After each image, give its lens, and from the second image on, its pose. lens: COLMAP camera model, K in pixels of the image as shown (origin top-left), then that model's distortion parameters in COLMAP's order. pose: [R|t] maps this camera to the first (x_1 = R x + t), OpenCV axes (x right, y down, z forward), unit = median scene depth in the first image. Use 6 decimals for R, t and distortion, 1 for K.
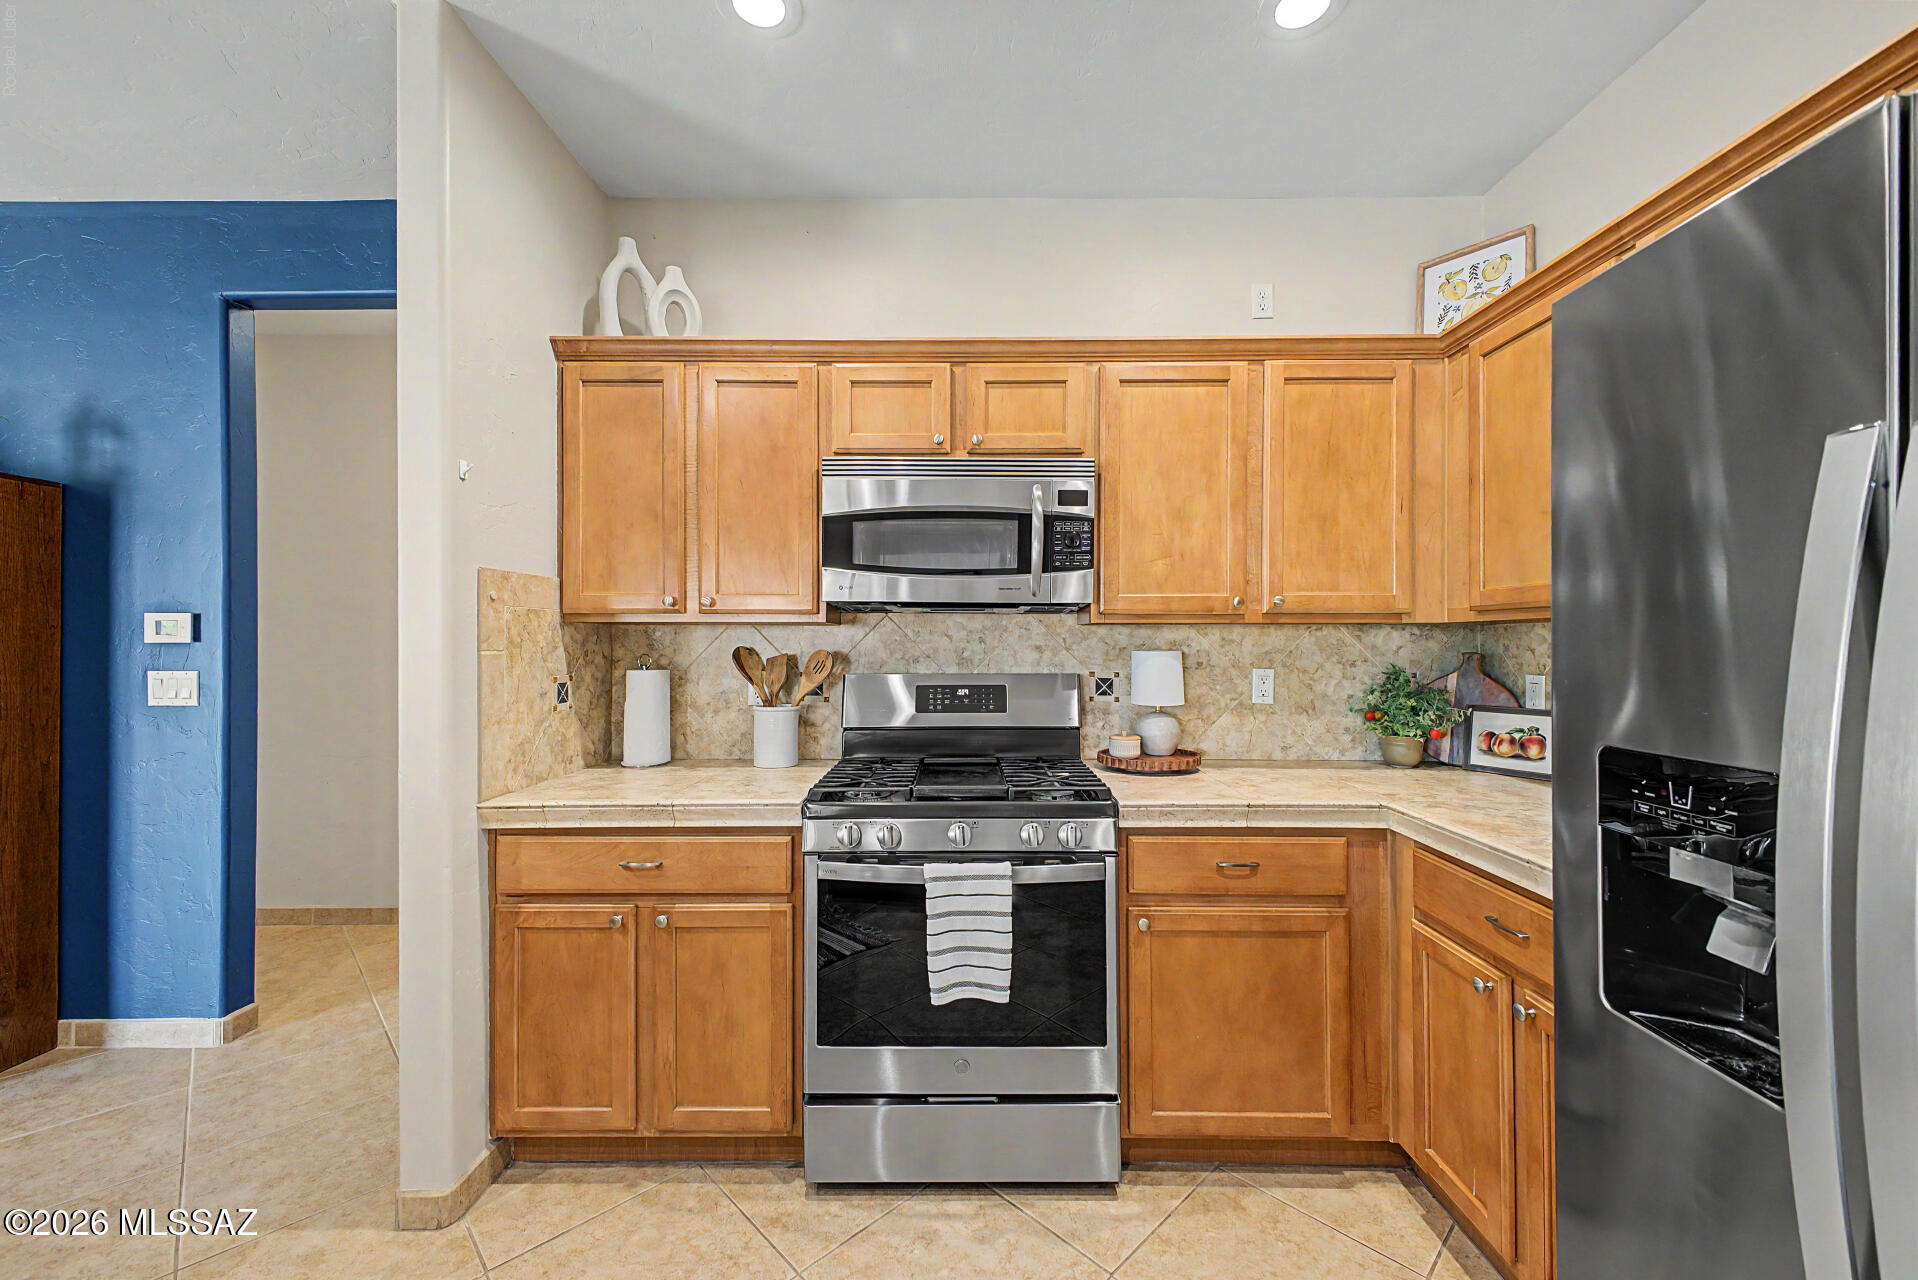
lens RADIAL K [[766.3, 0, 960.2], [0, 766.3, 640.3], [0, 0, 1]] dist [0.002754, -0.000199]
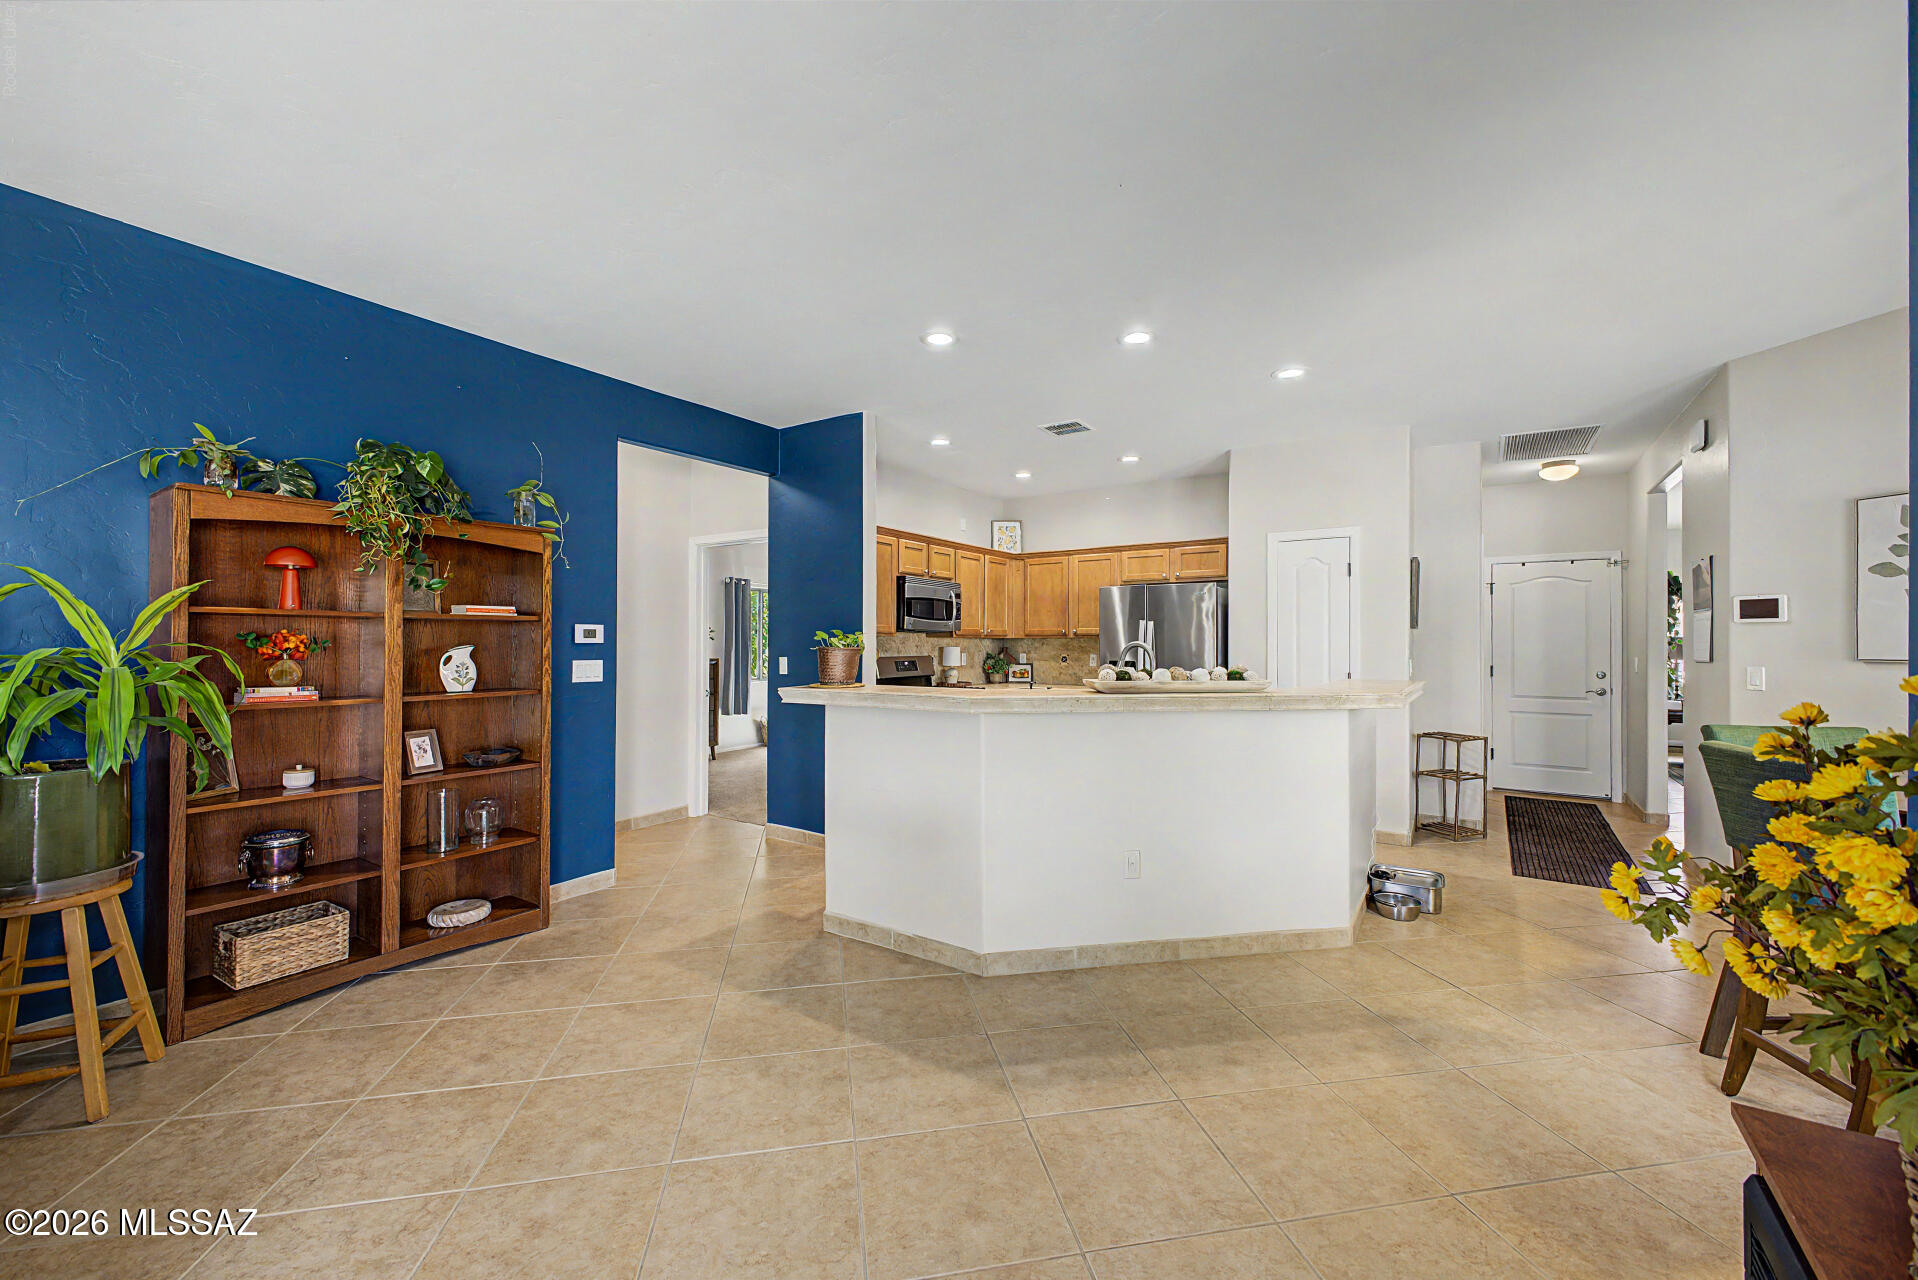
lens RADIAL K [[766.3, 0, 957.8], [0, 766.3, 640.9], [0, 0, 1]] dist [0.002754, -0.000199]
pose [[0.558377, 0.006461, 0.829562, -2.172319], [-0.000567, 0.999972, -0.007406, 0.014435], [-0.829587, 0.003666, 0.558365, -0.634450]]
